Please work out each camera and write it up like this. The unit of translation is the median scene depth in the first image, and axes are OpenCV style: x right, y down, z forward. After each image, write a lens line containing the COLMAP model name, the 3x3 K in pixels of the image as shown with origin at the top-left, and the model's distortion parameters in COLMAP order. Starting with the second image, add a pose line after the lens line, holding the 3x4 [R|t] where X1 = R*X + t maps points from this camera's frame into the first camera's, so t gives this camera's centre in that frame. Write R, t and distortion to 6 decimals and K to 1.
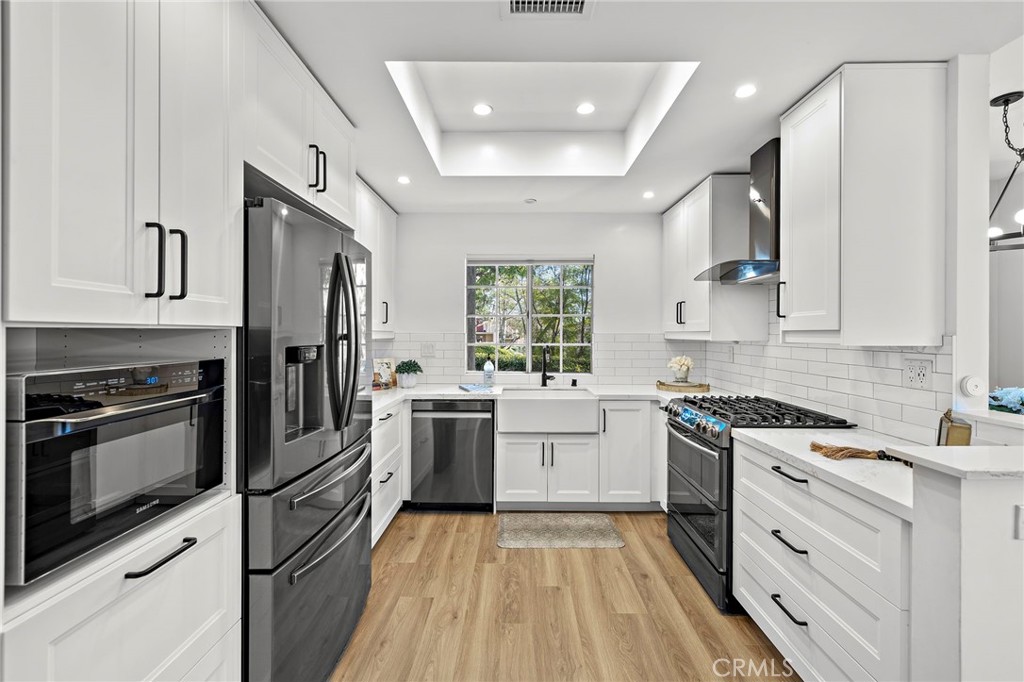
lens RADIAL K [[432.6, 0, 510.1], [0, 432.6, 333.9], [0, 0, 1]] dist [0.000022, 0.000158]
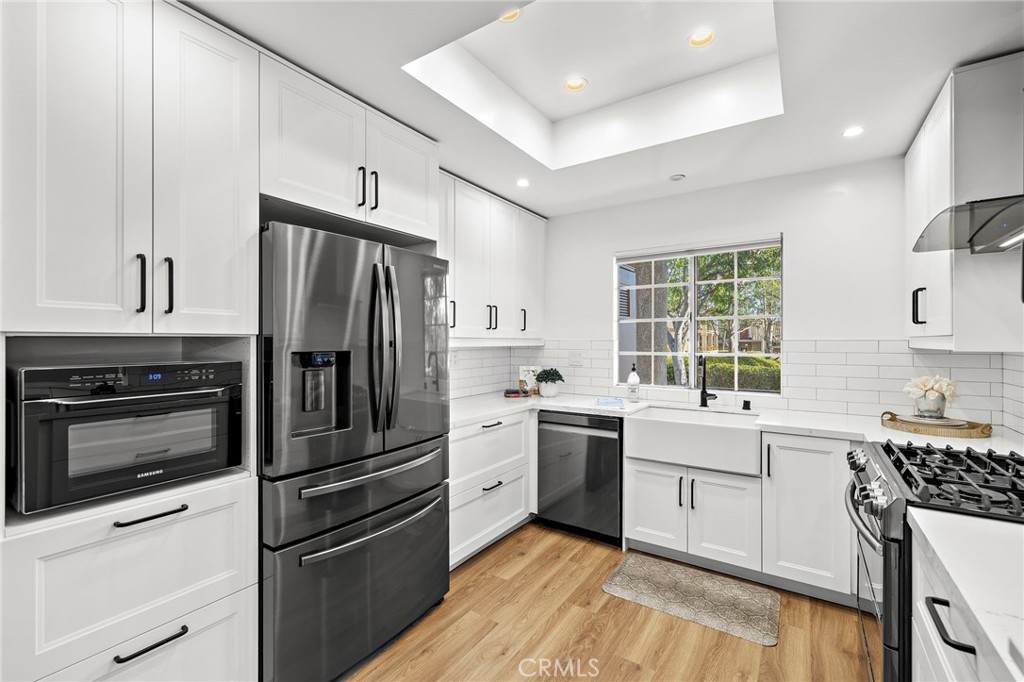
lens RADIAL K [[433.8, 0, 512.0], [0, 433.8, 341.0], [0, 0, 1]] dist [0.000498, -0.000002]
pose [[0.840031, -0.003005, -0.542530, 0.273598], [0.001704, 0.999994, -0.002900, 0.002587], [0.542536, 0.001512, 0.840031, 0.175370]]
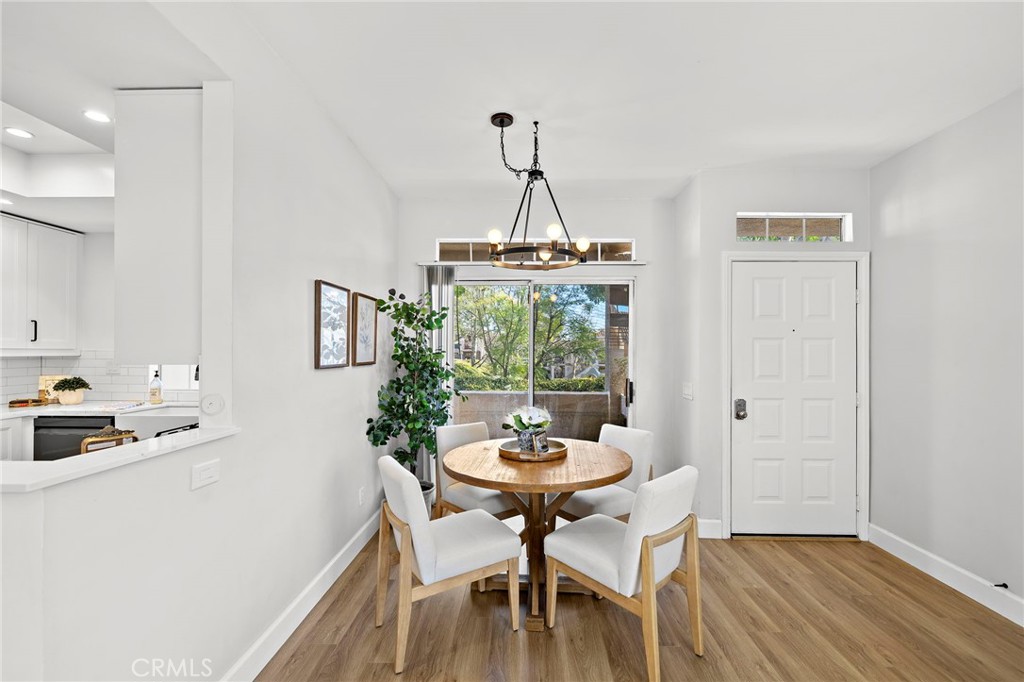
lens RADIAL K [[433.8, 0, 512.0], [0, 433.8, 341.0], [0, 0, 1]] dist [0.000498, -0.000002]
pose [[0.999936, 0.000047, -0.011330, 0.999297], [-0.000321, 0.999708, -0.024180, 0.000054], [0.011326, 0.024182, 0.999643, -0.006408]]
